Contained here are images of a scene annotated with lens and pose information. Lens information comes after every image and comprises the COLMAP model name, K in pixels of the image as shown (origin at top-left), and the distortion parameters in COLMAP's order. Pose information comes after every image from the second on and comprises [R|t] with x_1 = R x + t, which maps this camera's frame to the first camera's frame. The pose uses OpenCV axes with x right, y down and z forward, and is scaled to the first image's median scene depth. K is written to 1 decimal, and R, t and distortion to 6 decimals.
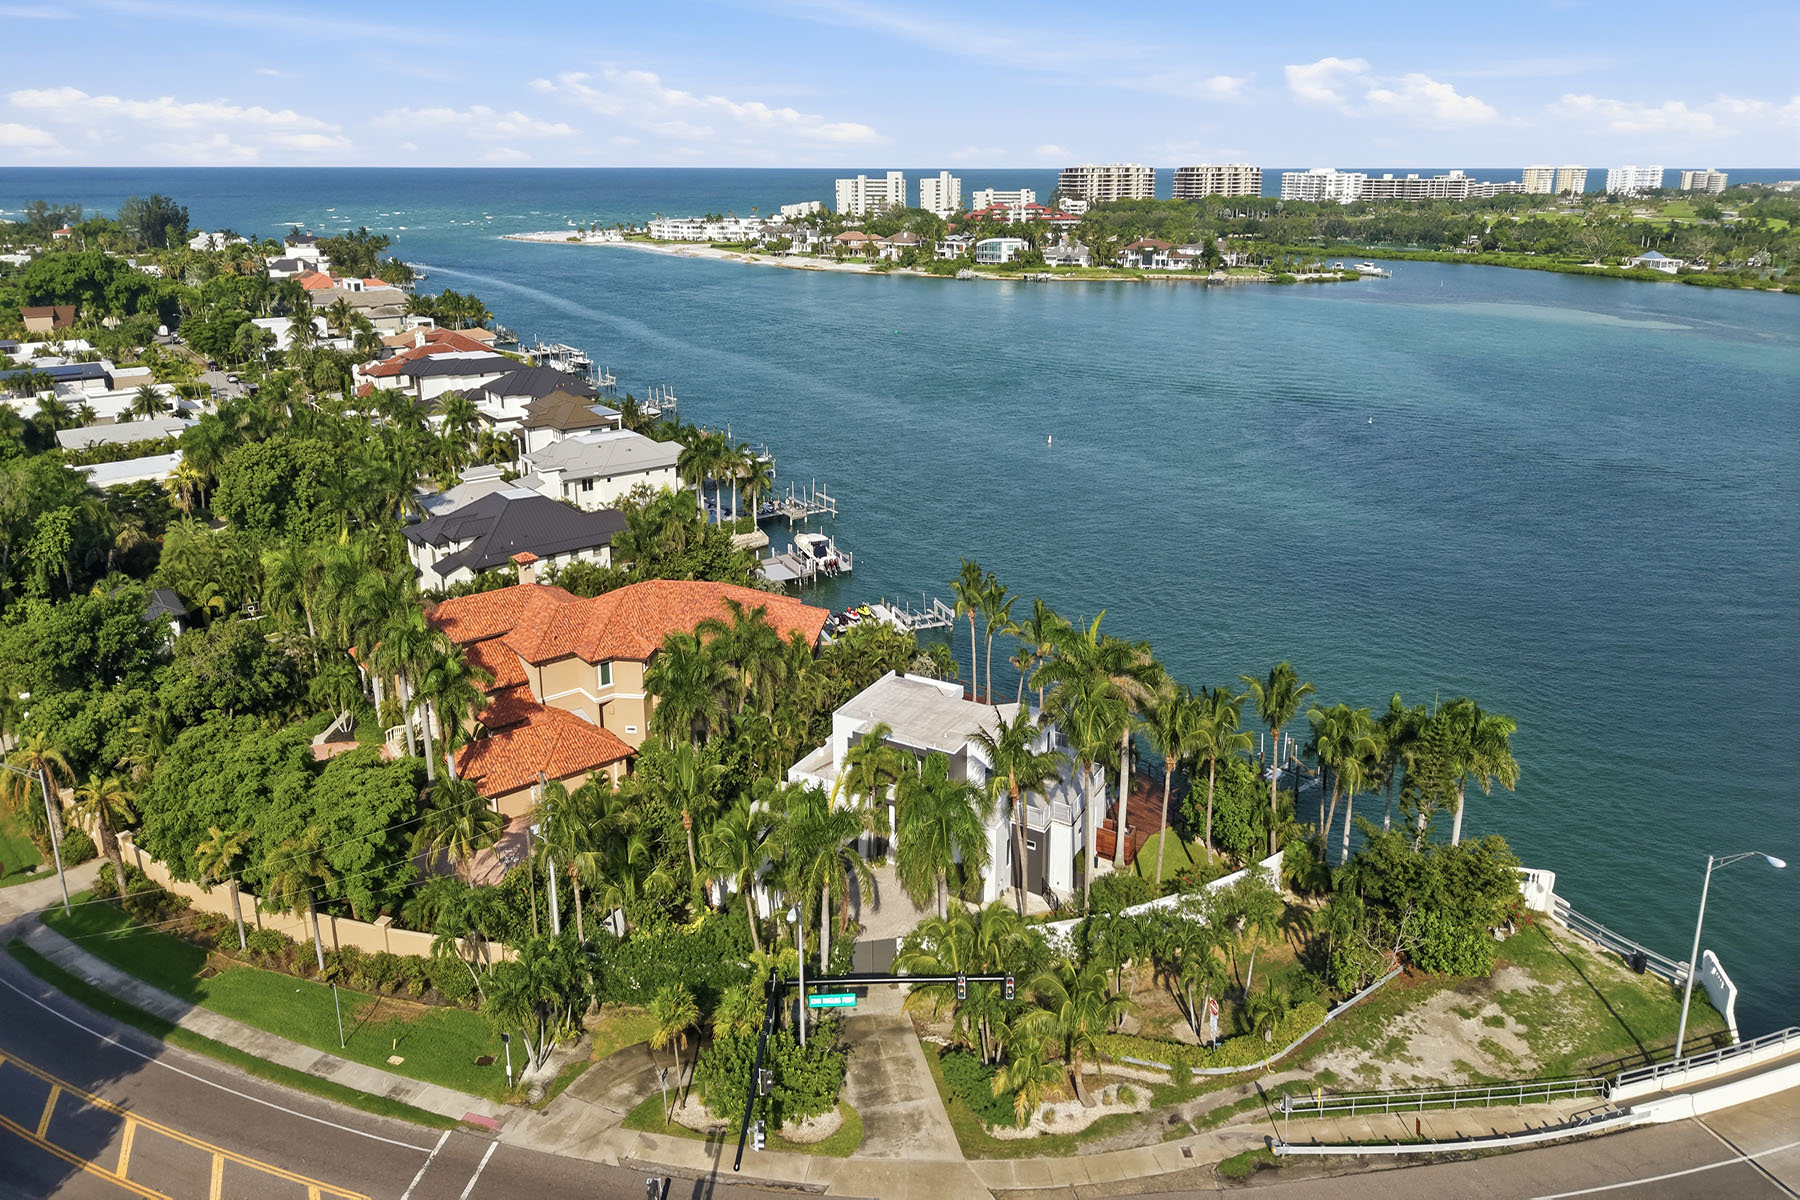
lens RADIAL K [[1258.2, 0, 900.0], [0, 1258.2, 600.0], [0, 0, 1]] dist [0.002163, -0.001958]
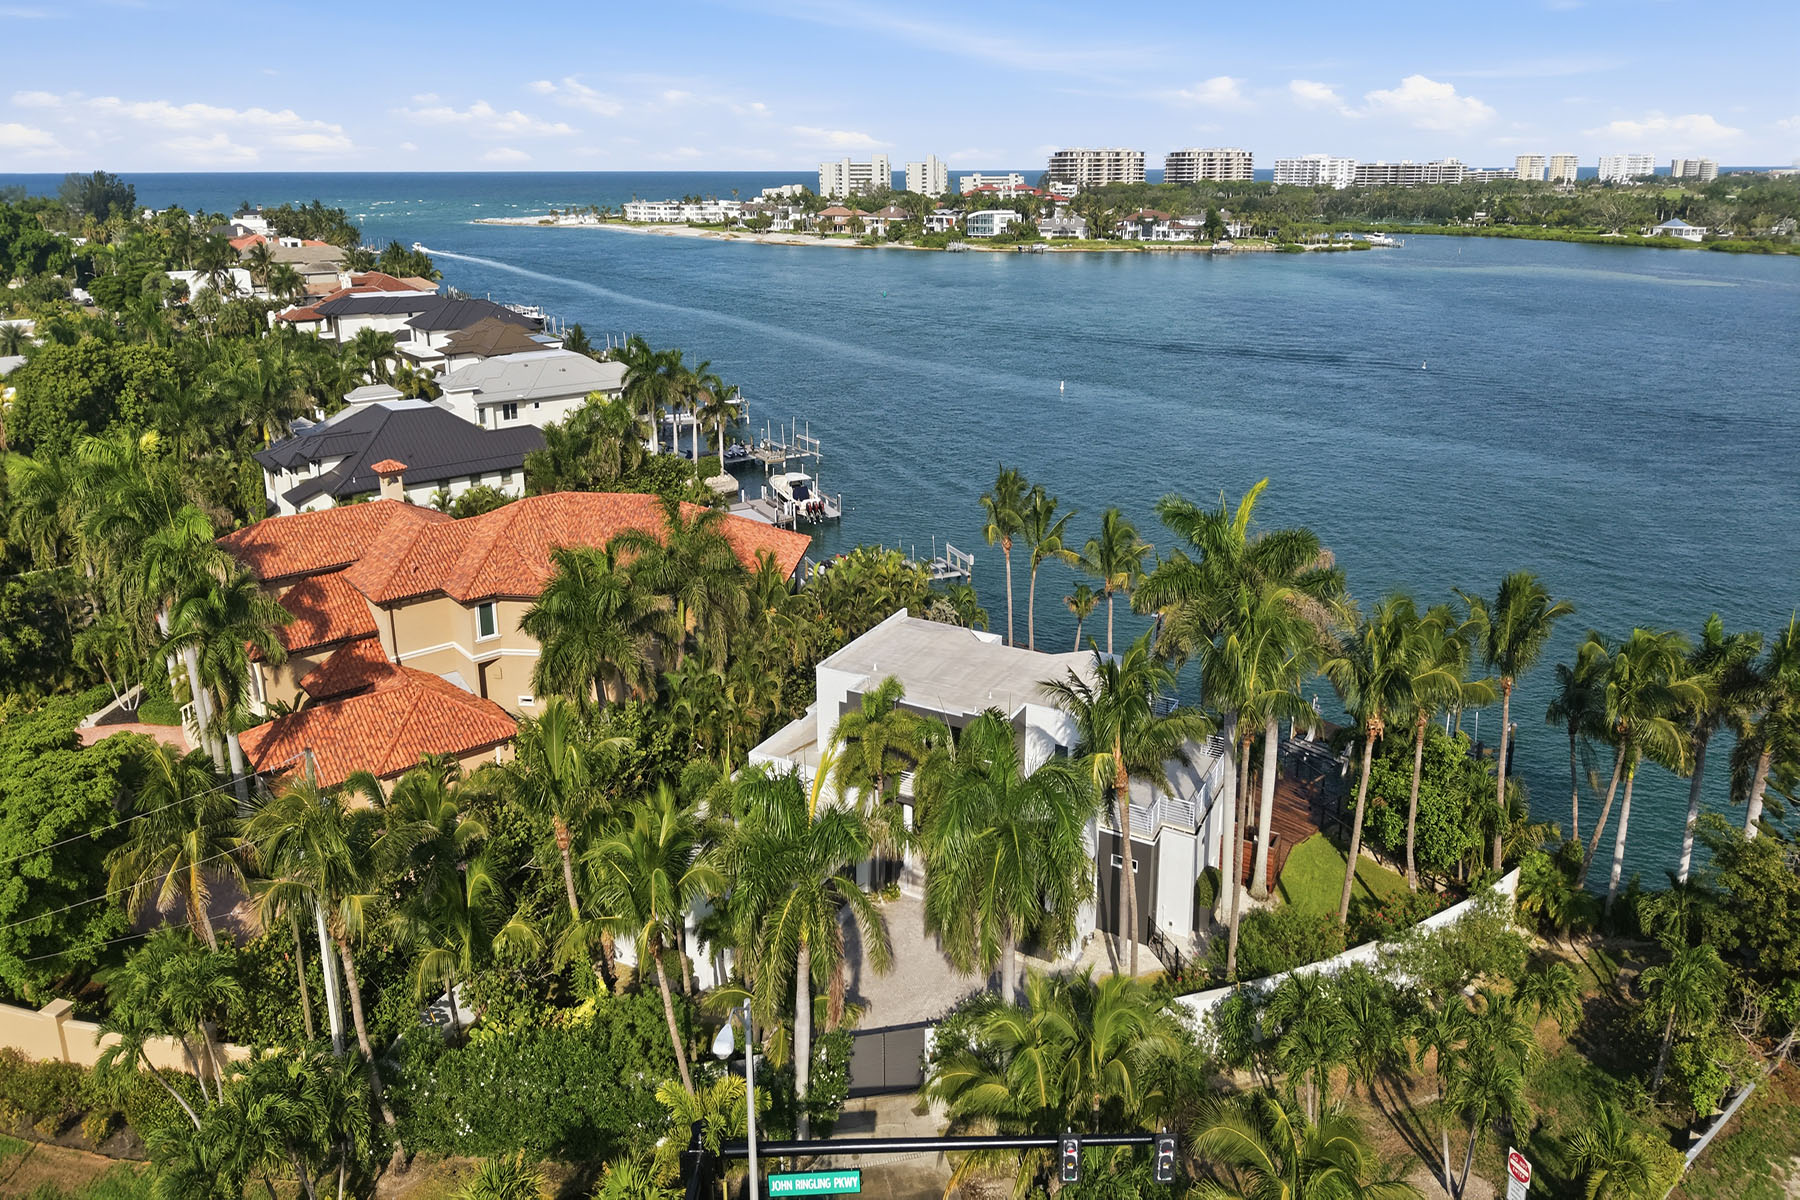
lens RADIAL K [[1224.7, 0, 919.1], [0, 1224.7, 596.1], [0, 0, 1]] dist [-0.002728, 0.000811]
pose [[0.999575, -0.006416, 0.028443, -0.011563], [0.006707, 0.999926, -0.010124, 0.040132], [-0.028375, 0.010310, 0.999544, 0.236868]]
